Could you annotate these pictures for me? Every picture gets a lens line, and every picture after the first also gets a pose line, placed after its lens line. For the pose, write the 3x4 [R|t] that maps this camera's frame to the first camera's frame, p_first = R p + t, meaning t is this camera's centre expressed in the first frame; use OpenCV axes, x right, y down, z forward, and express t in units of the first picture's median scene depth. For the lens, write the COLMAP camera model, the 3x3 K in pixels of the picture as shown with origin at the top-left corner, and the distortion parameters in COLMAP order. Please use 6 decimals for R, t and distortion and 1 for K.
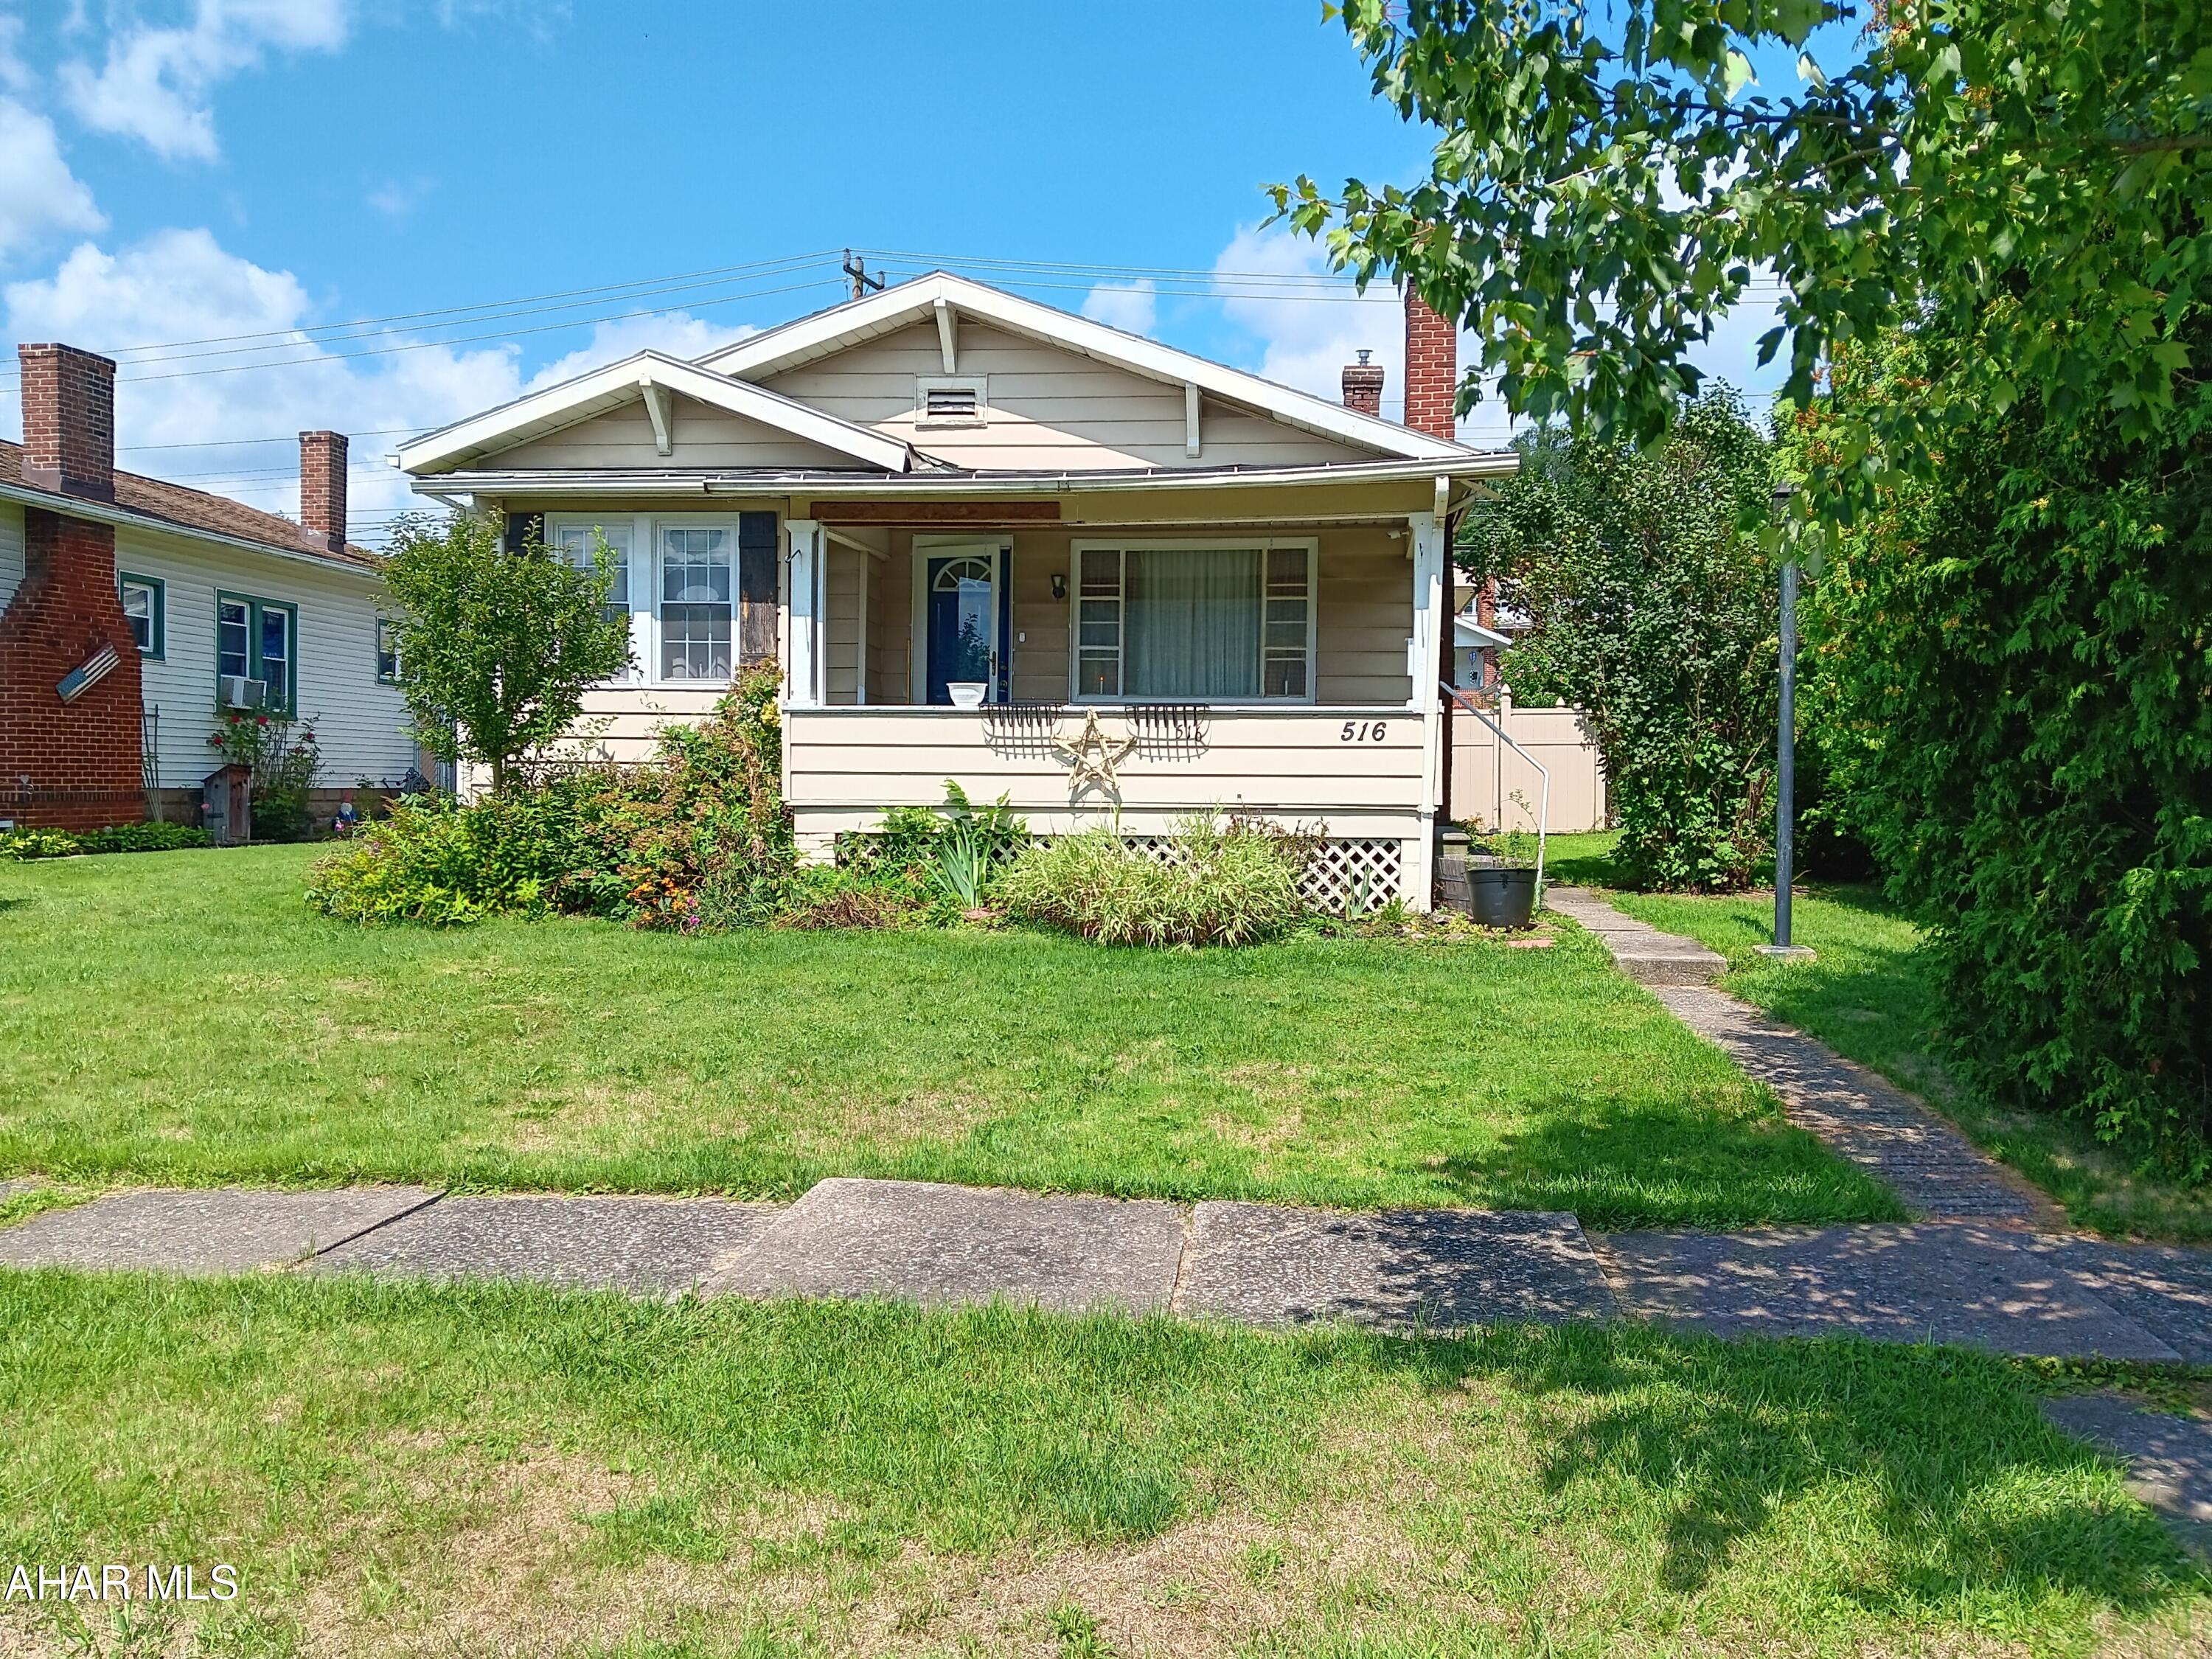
lens RADIAL K [[1707.3, 0, 1185.5], [0, 1707.3, 819.1], [0, 0, 1]] dist [0.057010, -0.105936]
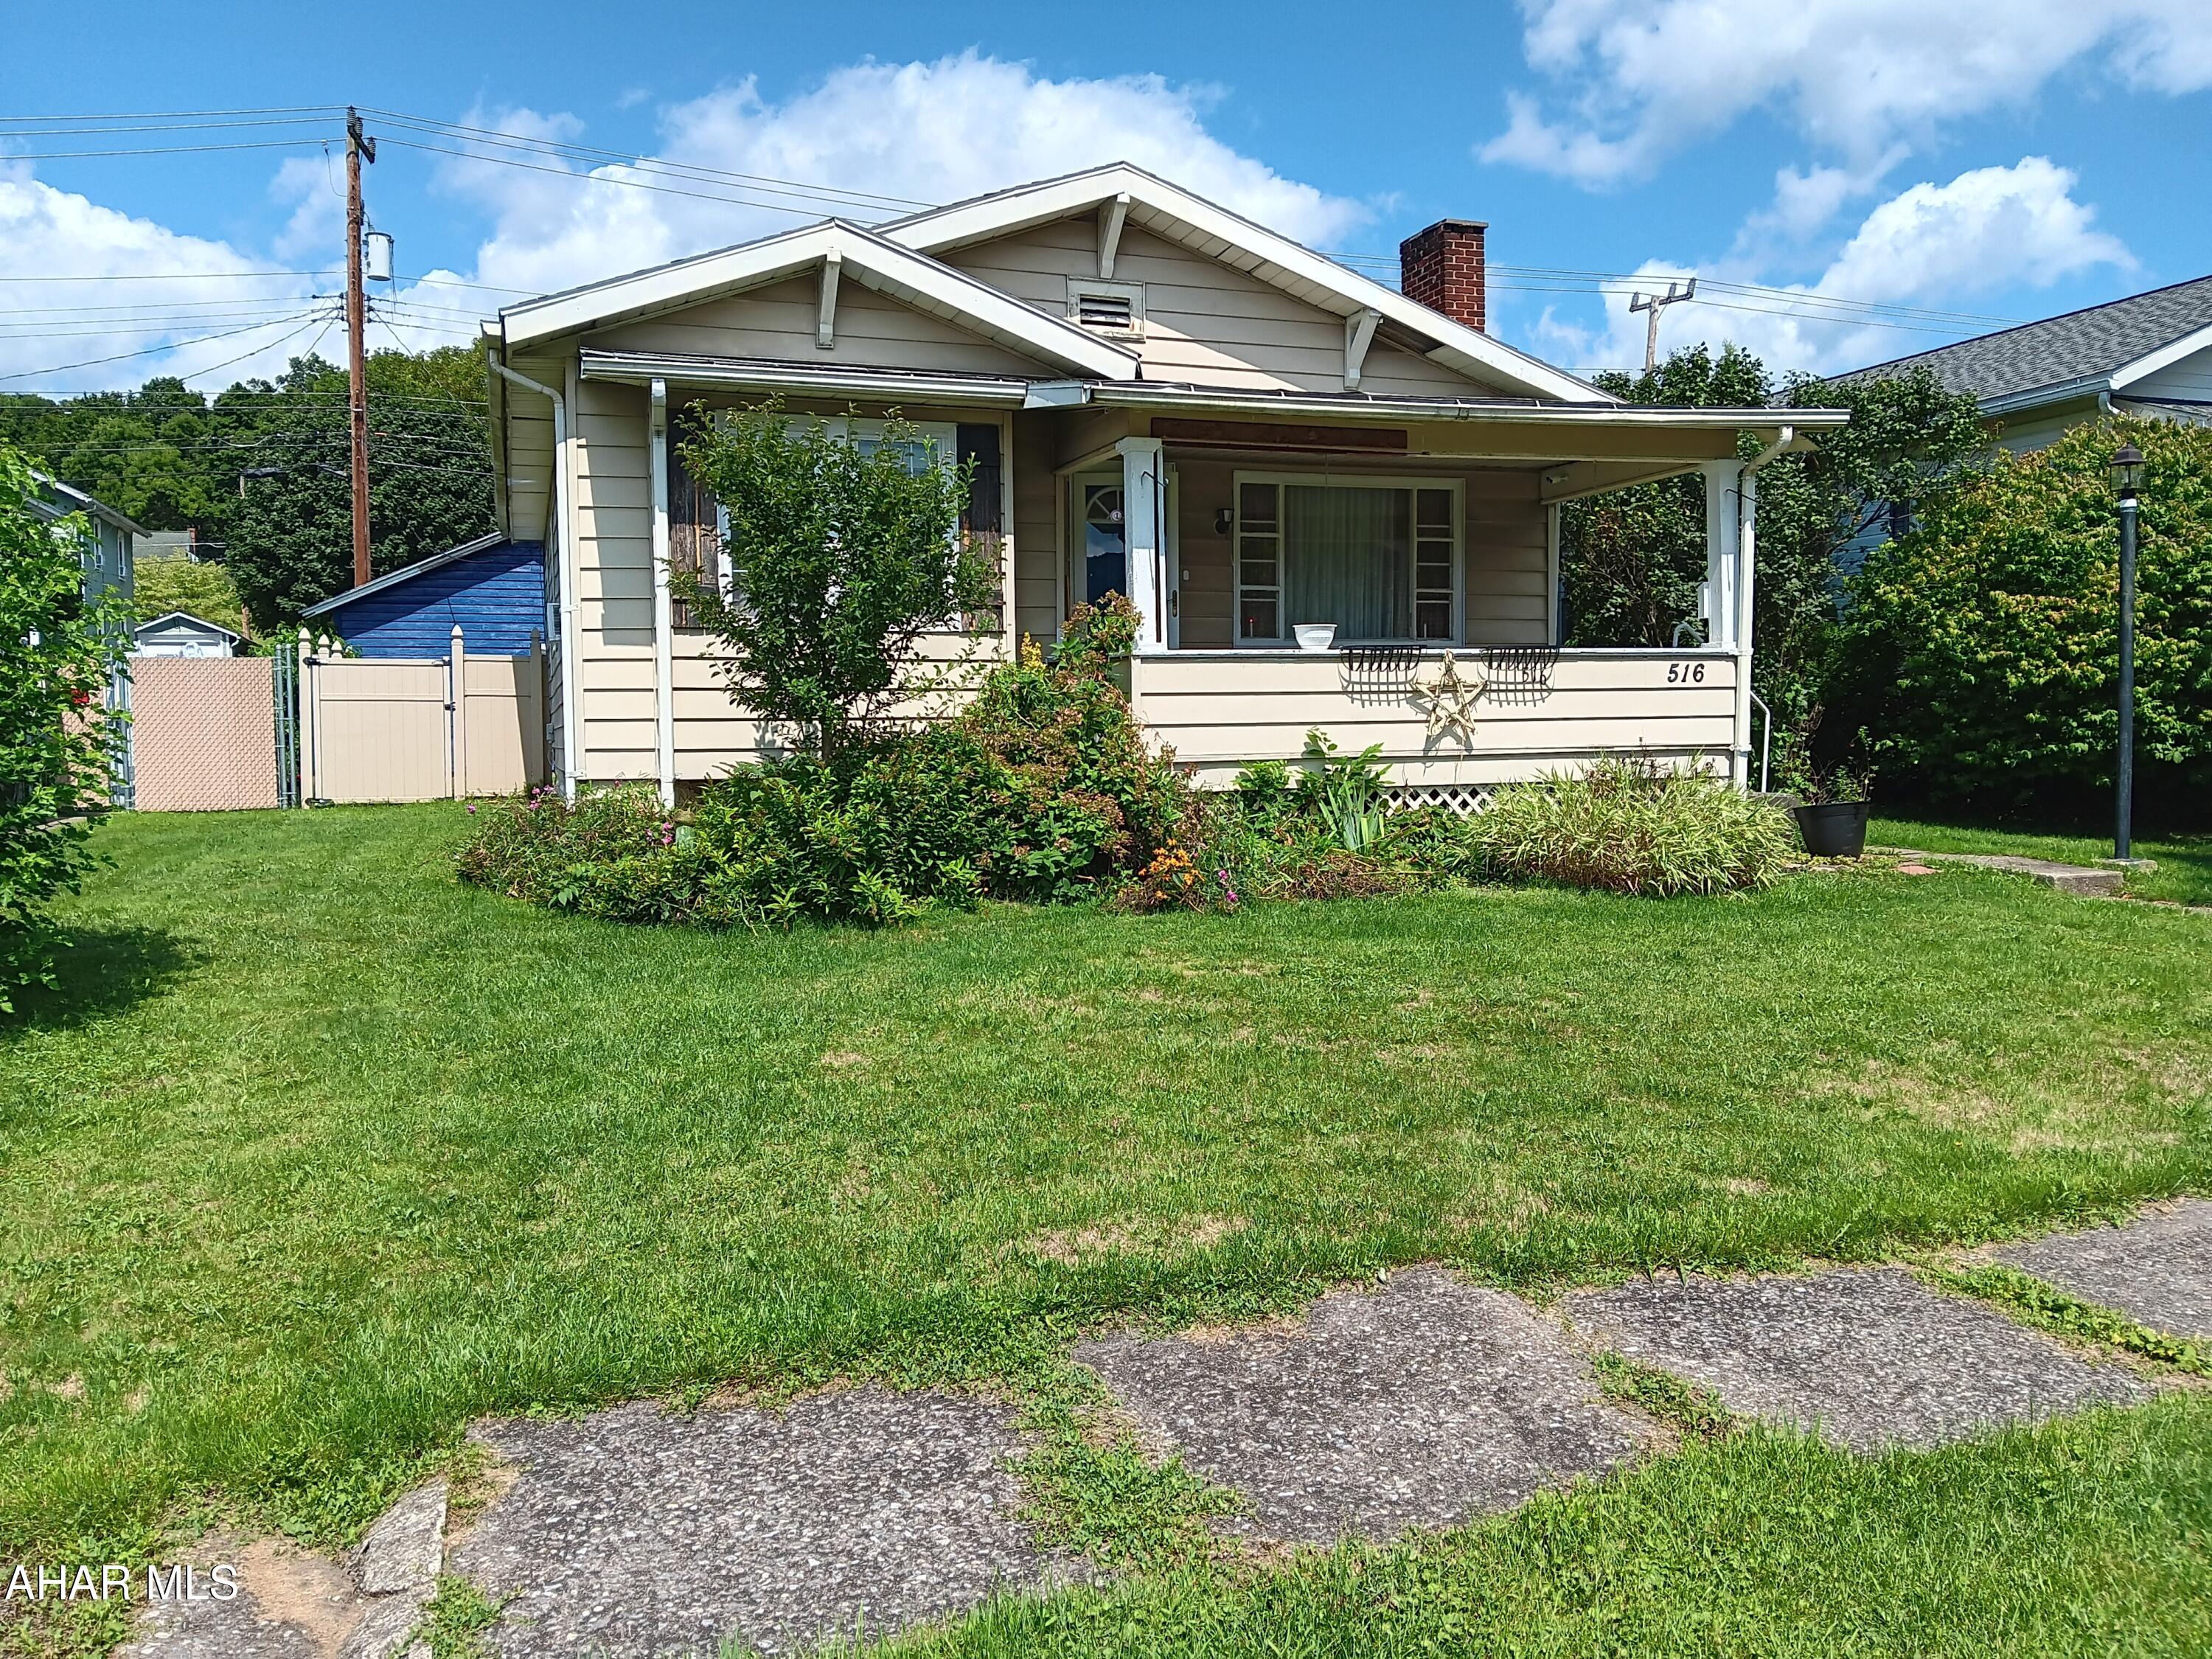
lens RADIAL K [[1707.3, 0, 1103.8], [0, 1707.3, 824.9], [0, 0, 1]] dist [0.057010, -0.105936]
pose [[0.904658, -0.045236, 0.423730, -0.629261], [0.029606, 0.998619, 0.043403, -0.015057], [-0.425108, -0.026720, 0.904748, 0.210428]]
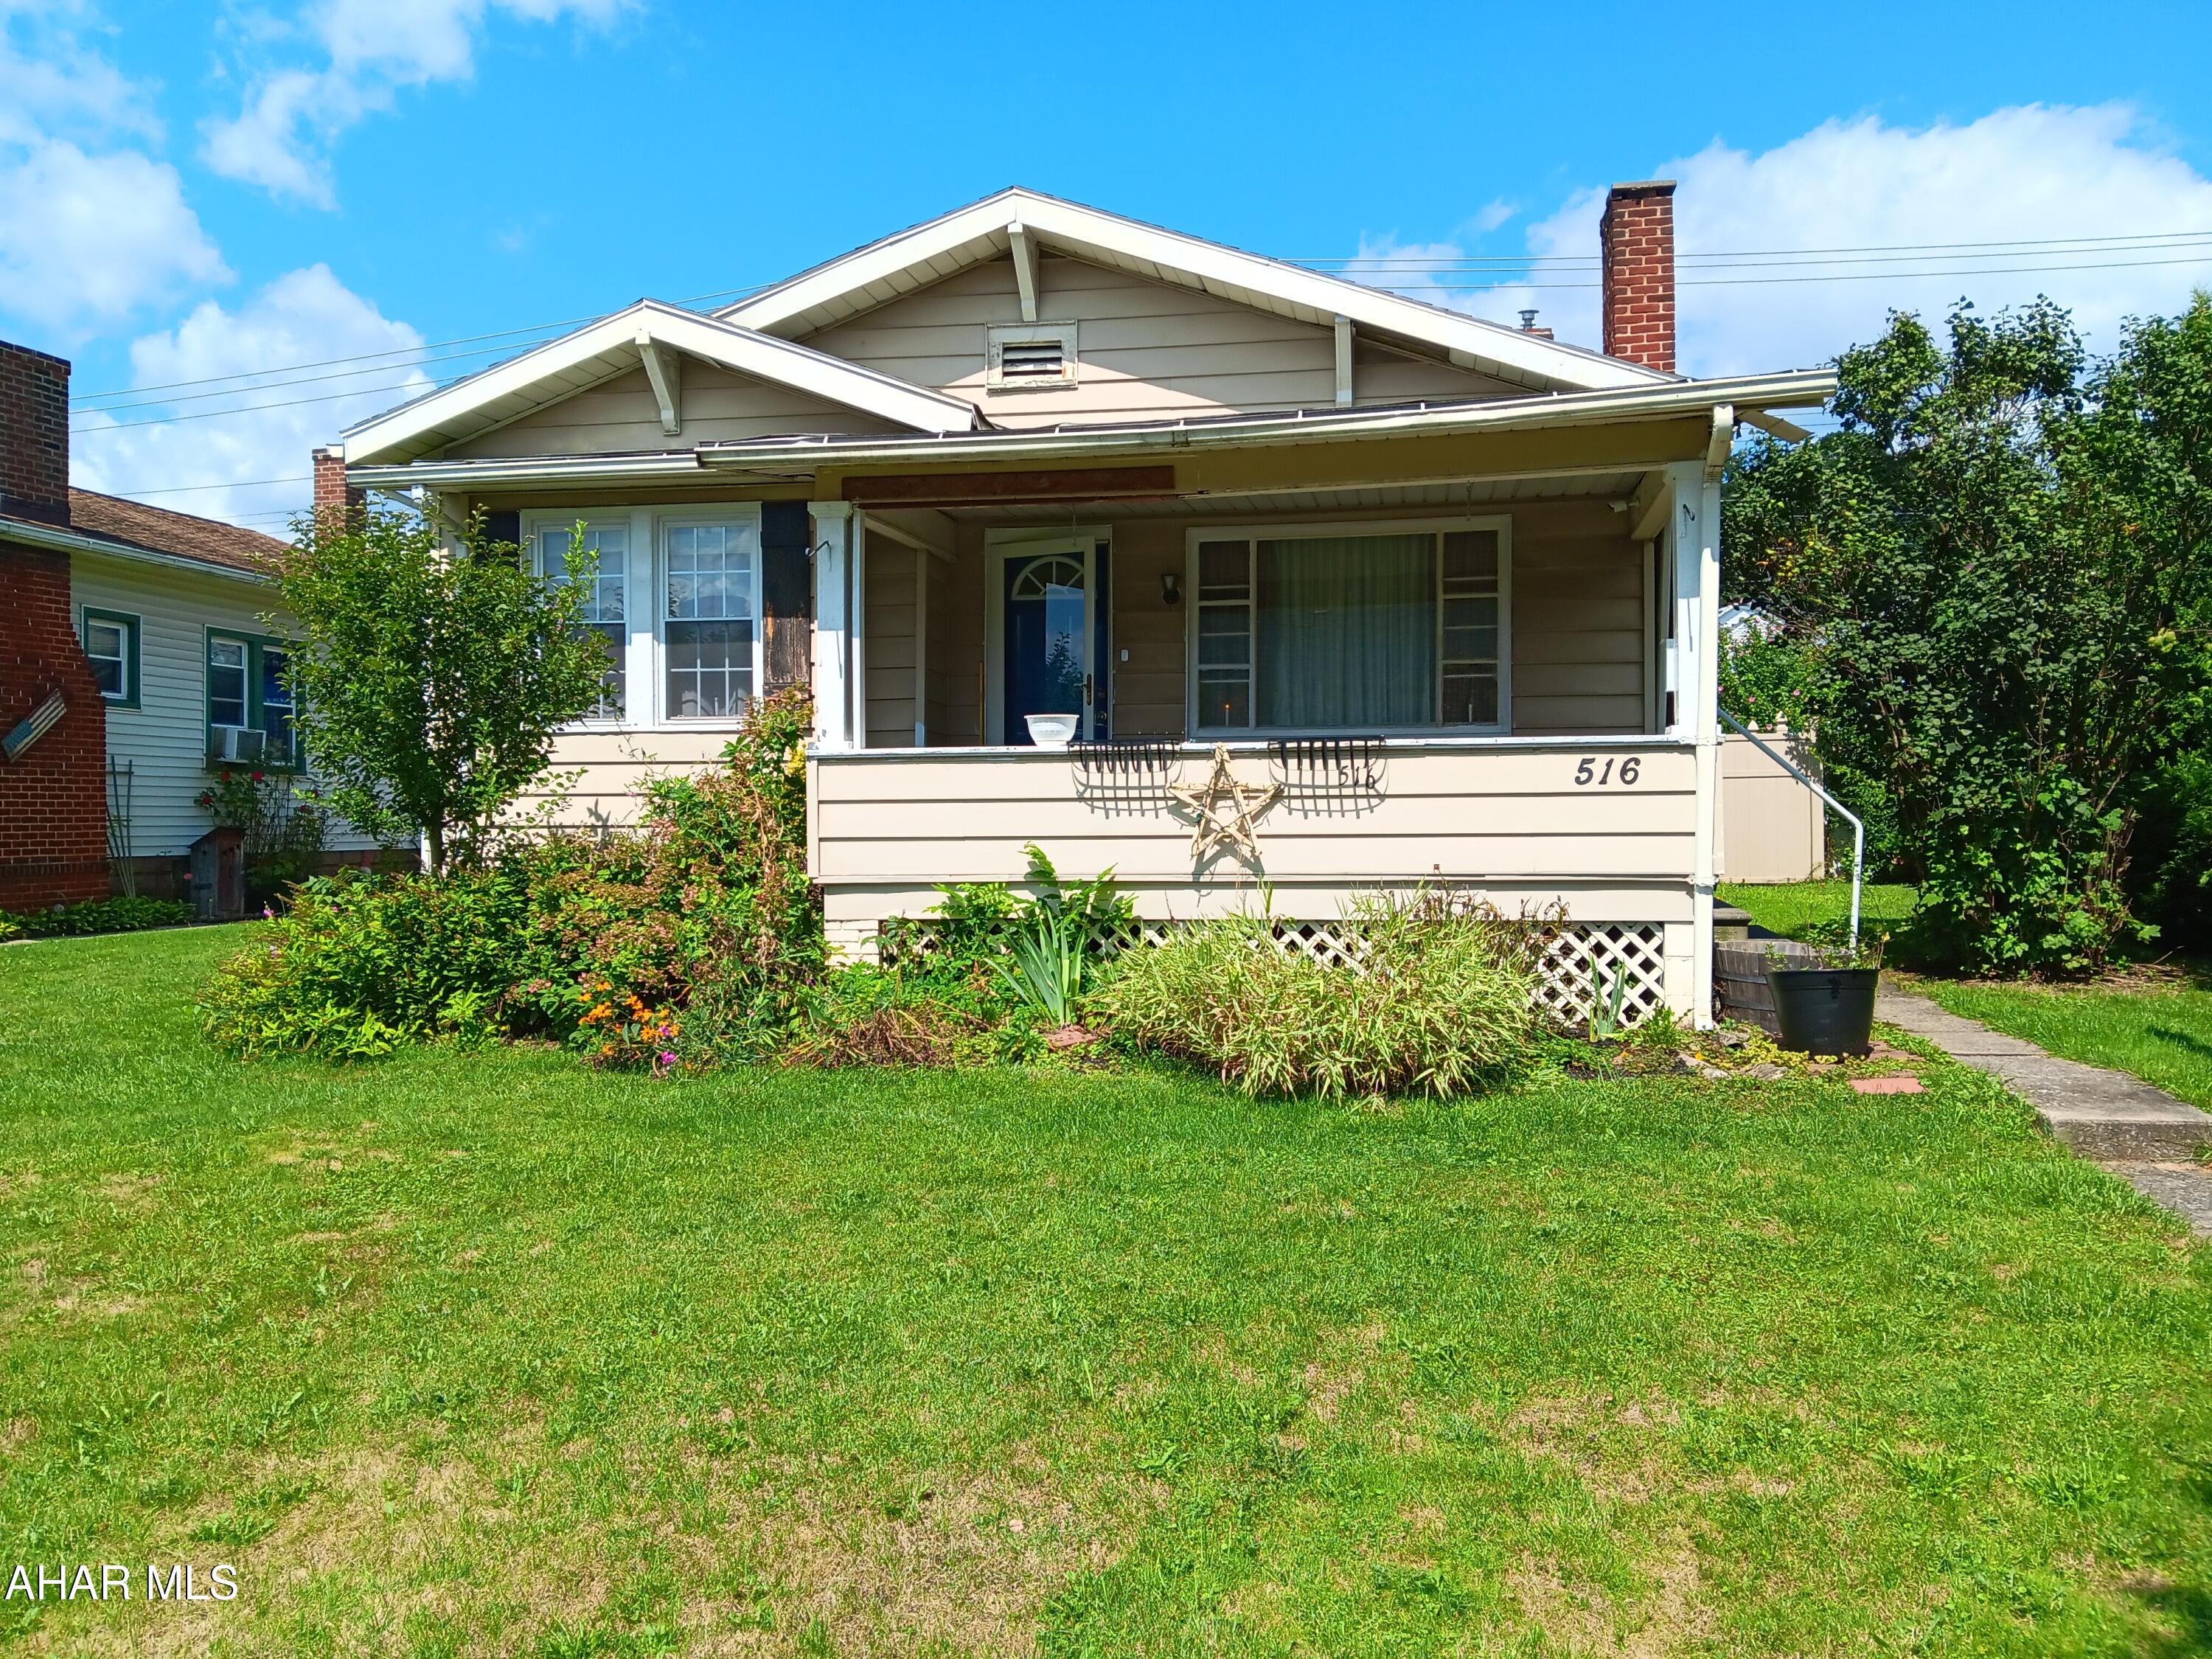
lens RADIAL K [[1707.3, 0, 1152.4], [0, 1707.3, 815.1], [0, 0, 1]] dist [0.057010, -0.105936]
pose [[0.996727, -0.014811, -0.079468, -0.026523], [0.013057, 0.999661, -0.022544, -0.019103], [0.079775, 0.021433, 0.996582, 0.269204]]
